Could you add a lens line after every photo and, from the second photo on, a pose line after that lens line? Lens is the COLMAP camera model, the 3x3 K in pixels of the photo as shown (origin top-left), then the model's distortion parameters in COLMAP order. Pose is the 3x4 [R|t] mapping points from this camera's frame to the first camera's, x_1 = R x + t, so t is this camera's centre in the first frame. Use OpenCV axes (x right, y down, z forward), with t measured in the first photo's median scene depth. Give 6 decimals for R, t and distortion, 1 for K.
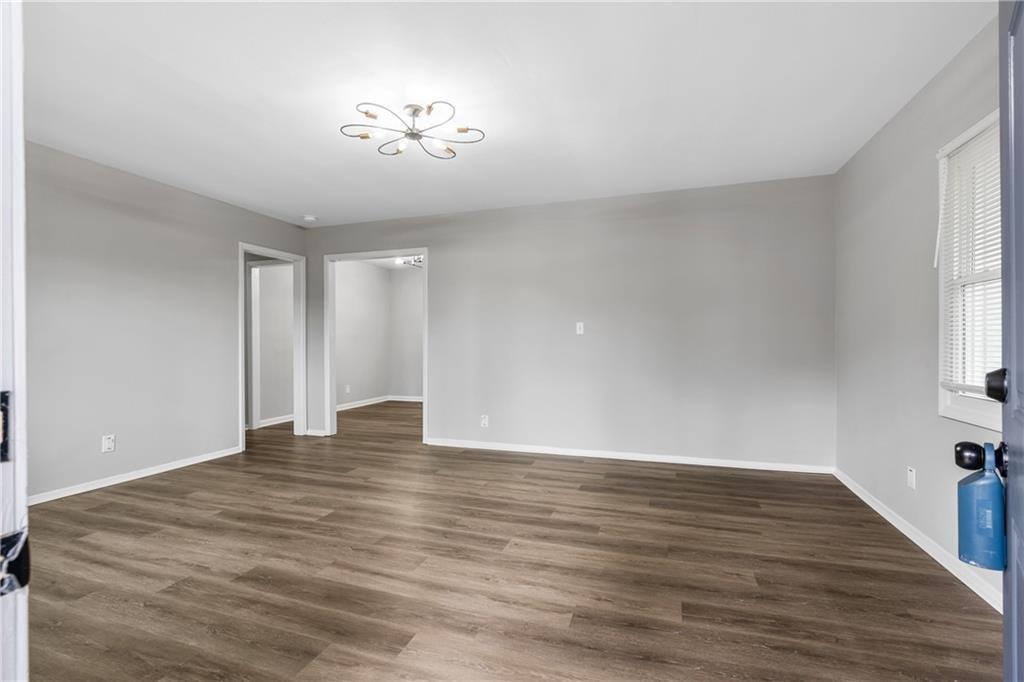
lens RADIAL K [[465.5, 0, 511.4], [0, 465.5, 347.2], [0, 0, 1]] dist [-0.002122, 0.000497]
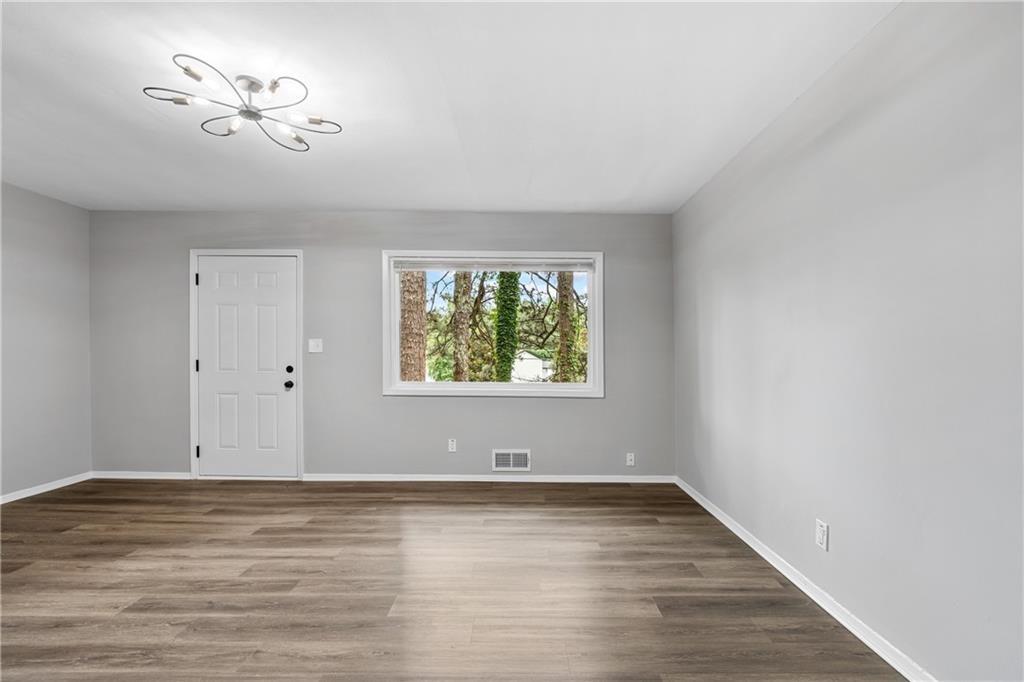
lens RADIAL K [[472.0, 0, 516.6], [0, 472.0, 351.1], [0, 0, 1]] dist [-0.012468, 0.007033]
pose [[-0.950030, -0.004738, -0.312122, -0.389831], [-0.005515, 0.999984, 0.001607, -0.040372], [0.312110, 0.003248, -0.950041, 1.934527]]
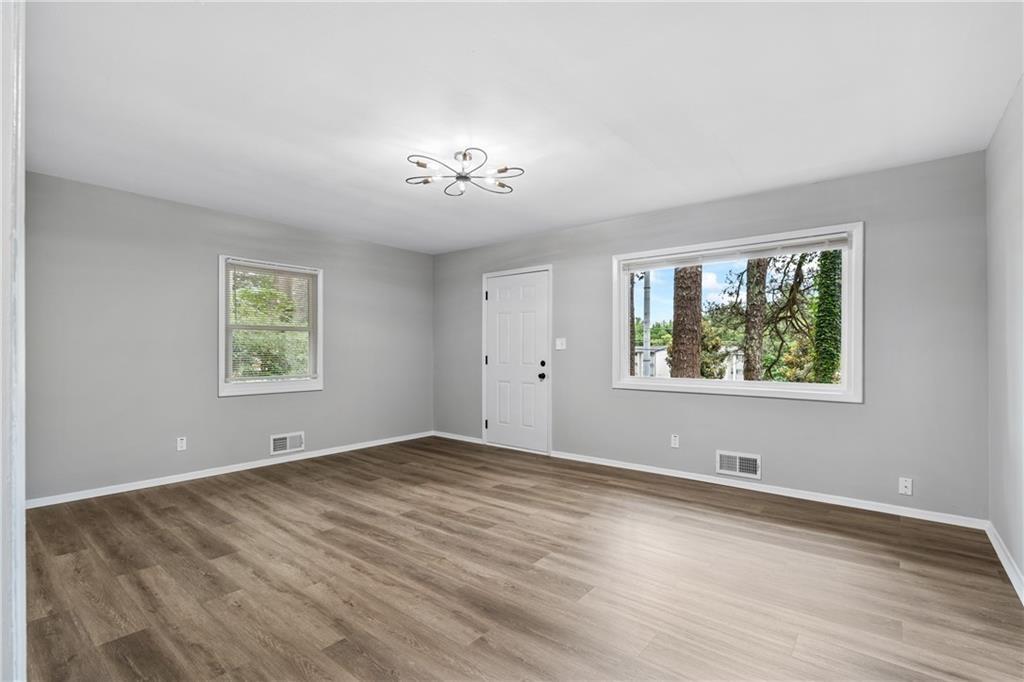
lens RADIAL K [[465.5, 0, 511.4], [0, 465.5, 347.2], [0, 0, 1]] dist [-0.002122, 0.000497]
pose [[-0.935166, 0.006136, 0.354156, -0.726875], [0.006505, 0.999979, -0.000149, -0.039895], [-0.354149, 0.002165, -0.935186, 2.027537]]
